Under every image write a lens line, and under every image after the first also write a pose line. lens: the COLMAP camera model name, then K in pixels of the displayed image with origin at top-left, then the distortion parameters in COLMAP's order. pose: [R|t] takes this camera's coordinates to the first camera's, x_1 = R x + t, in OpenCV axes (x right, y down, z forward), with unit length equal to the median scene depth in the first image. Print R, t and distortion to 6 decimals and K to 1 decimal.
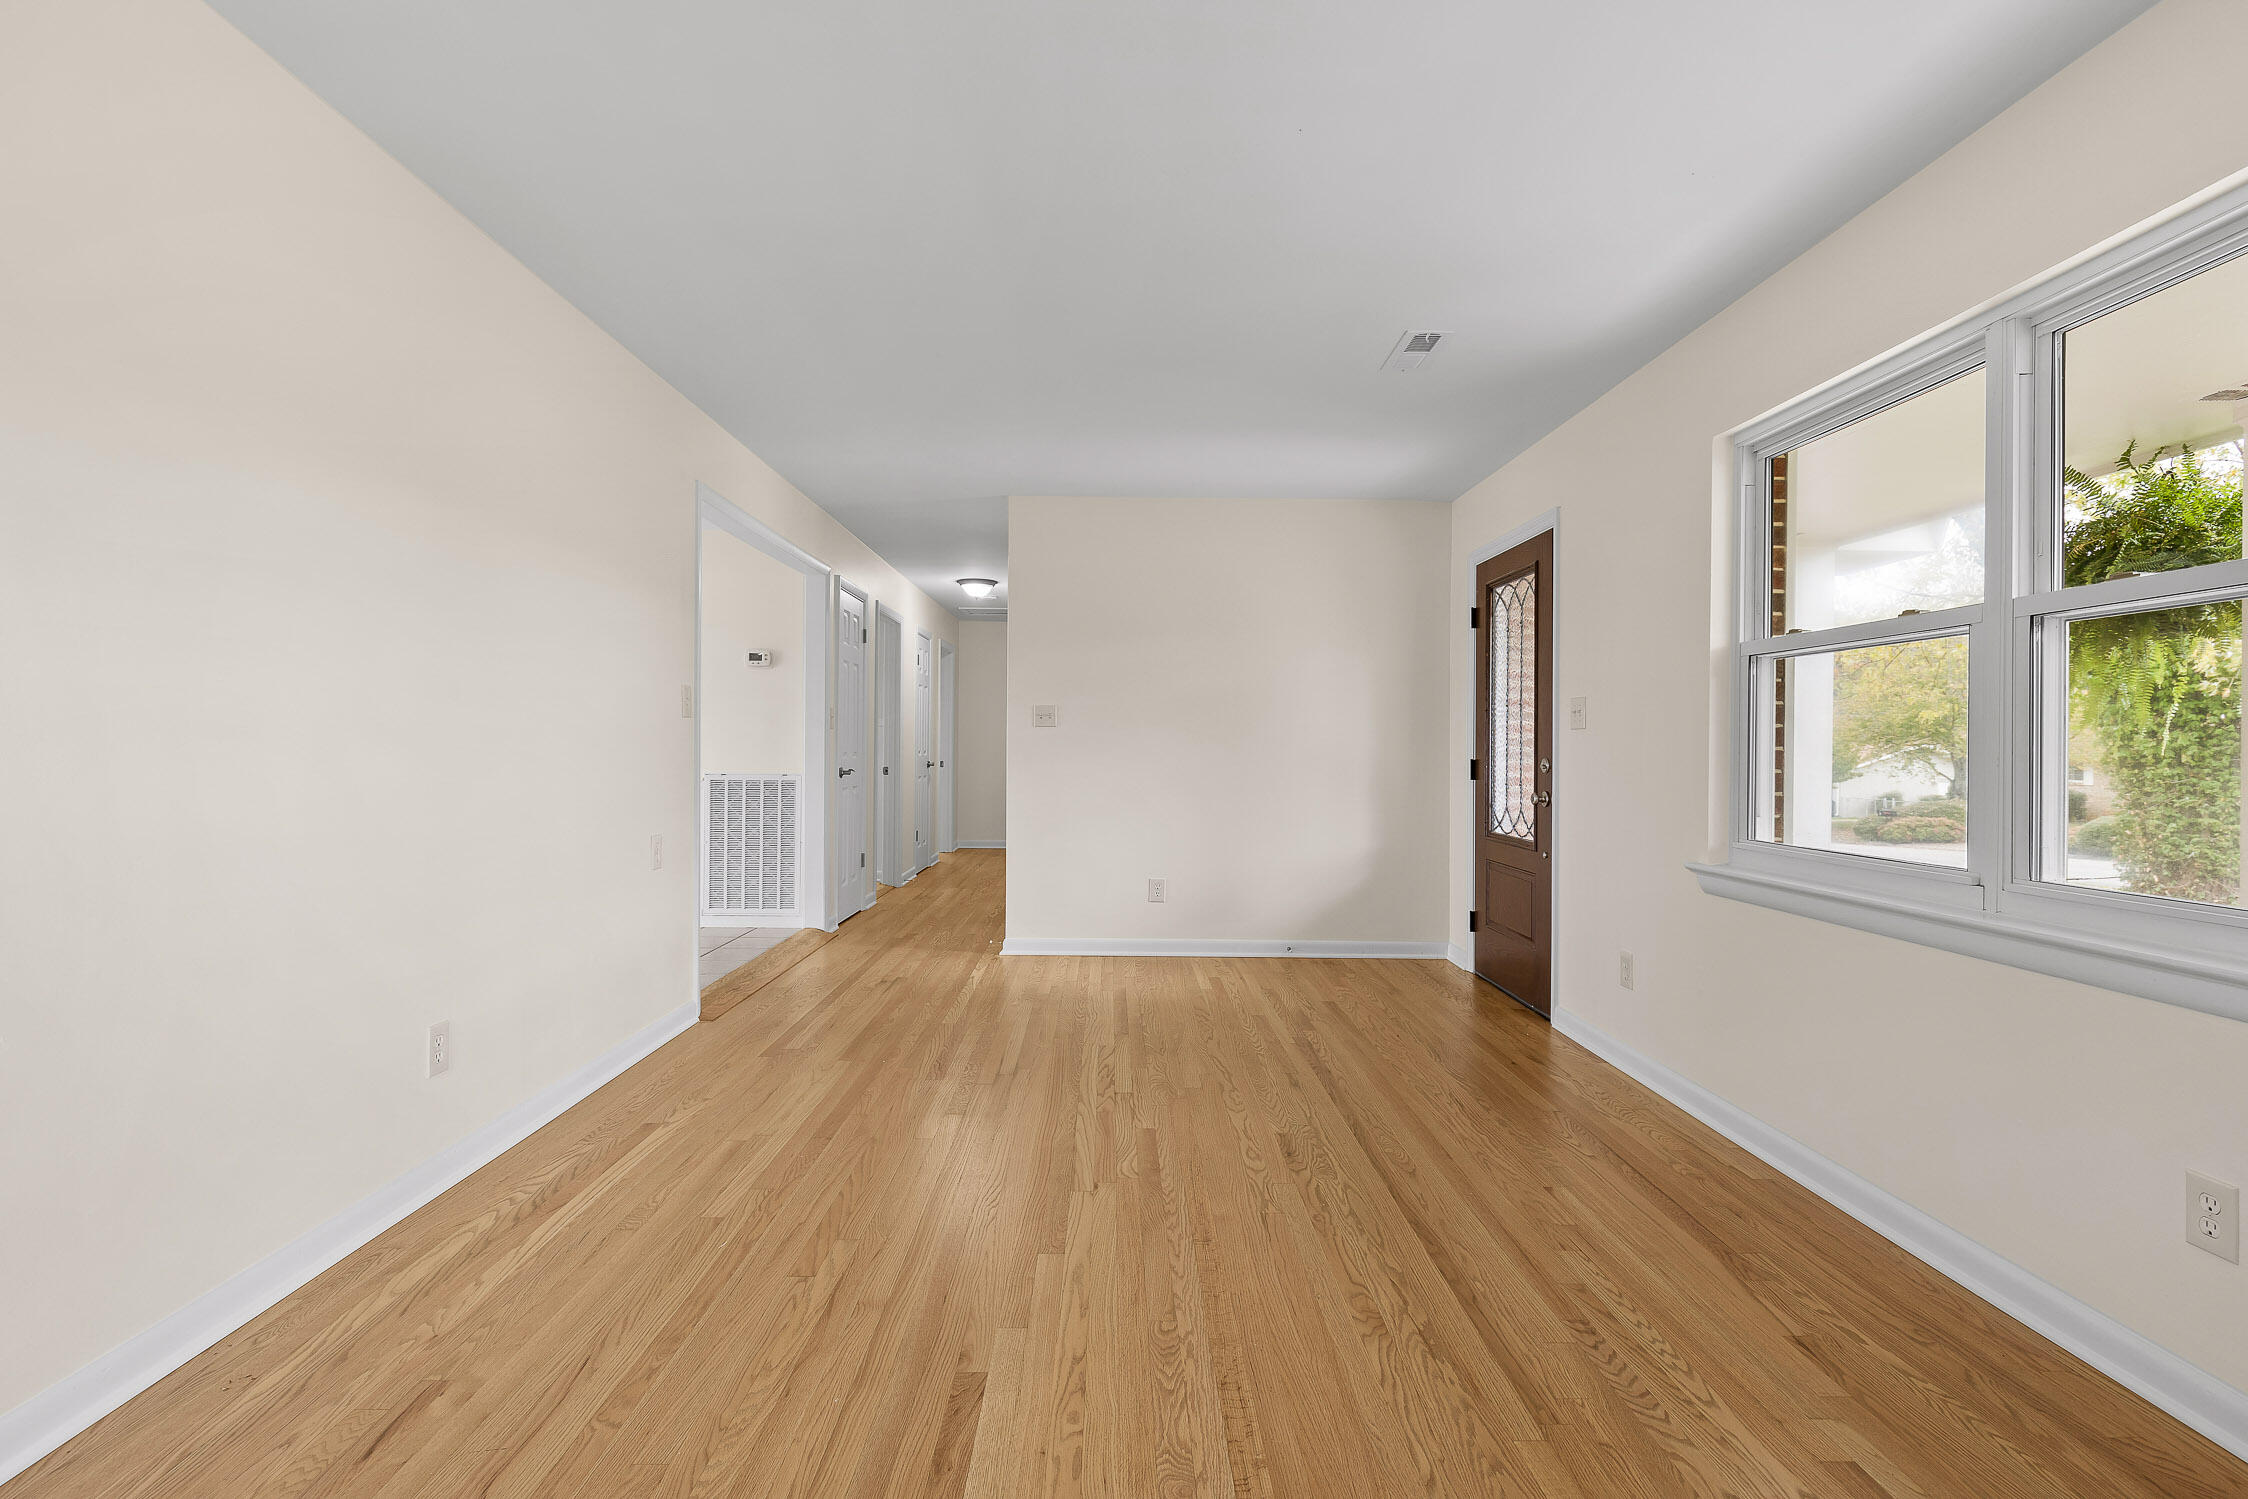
lens RADIAL K [[1044.7, 0, 1124.0], [0, 1044.7, 749.5], [0, 0, 1]] dist [0.000747, -0.000044]
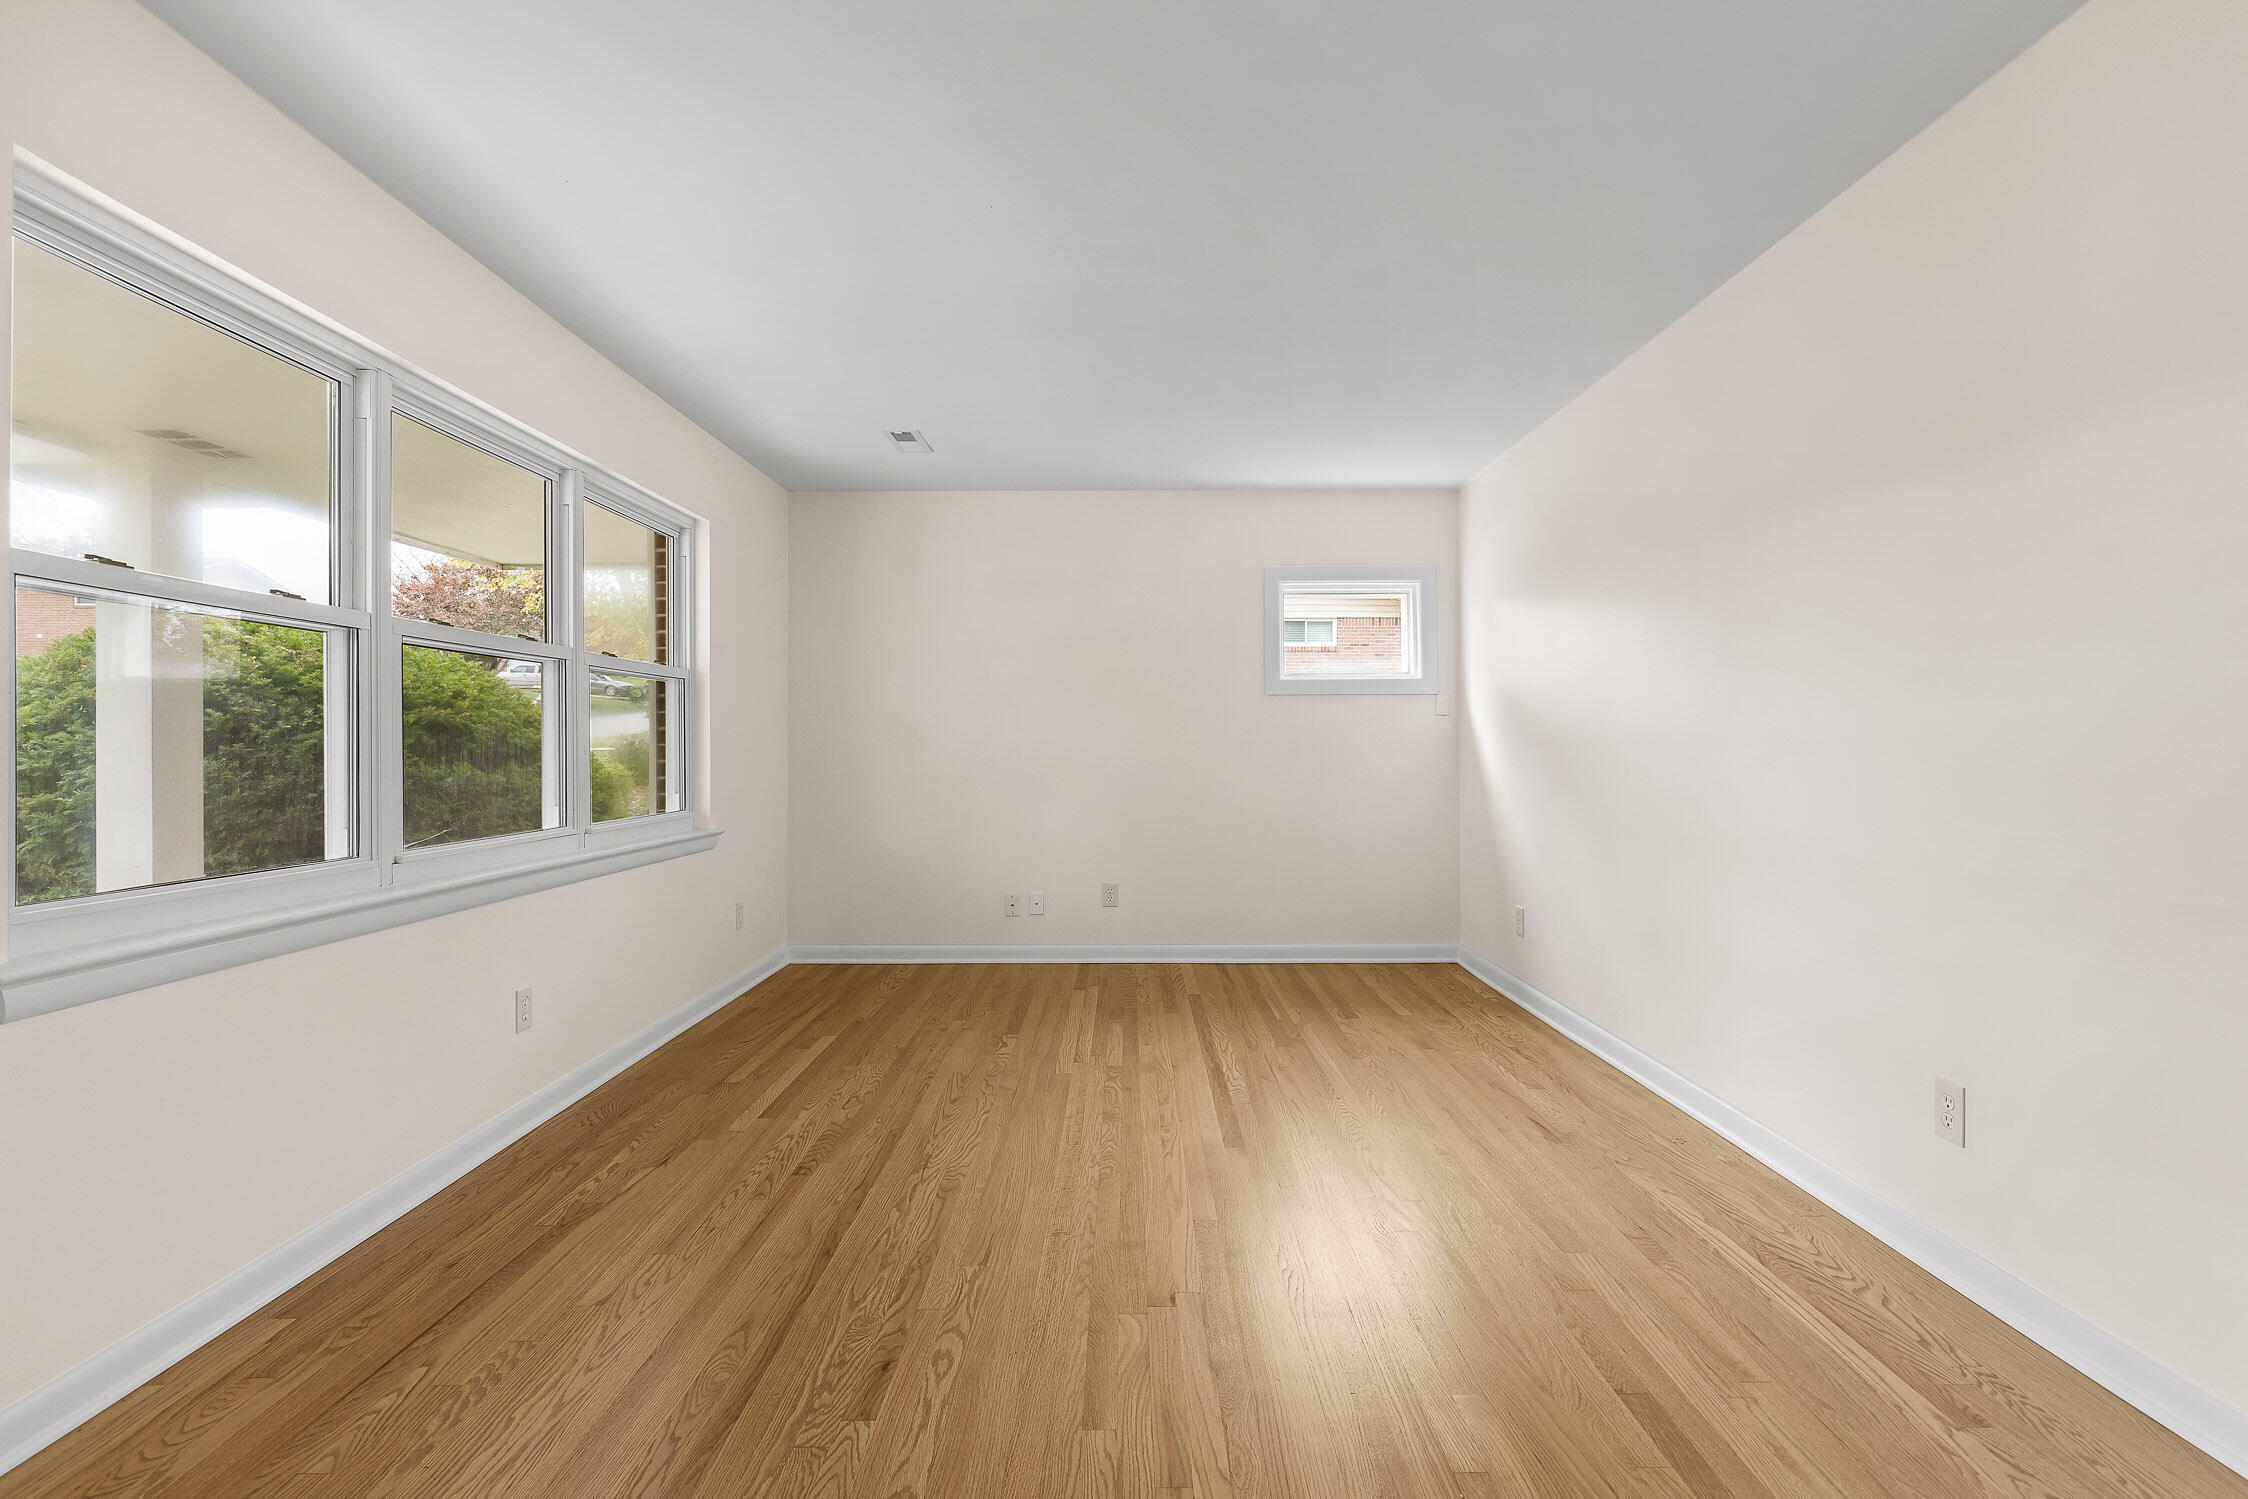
lens RADIAL K [[1044.7, 0, 1124.0], [0, 1044.7, 749.5], [0, 0, 1]] dist [0.000747, -0.000044]
pose [[-0.999855, -0.008275, 0.014880, 0.002292], [-0.008219, 0.999959, 0.003836, -0.004707], [-0.014911, 0.003714, -0.999882, 1.931793]]
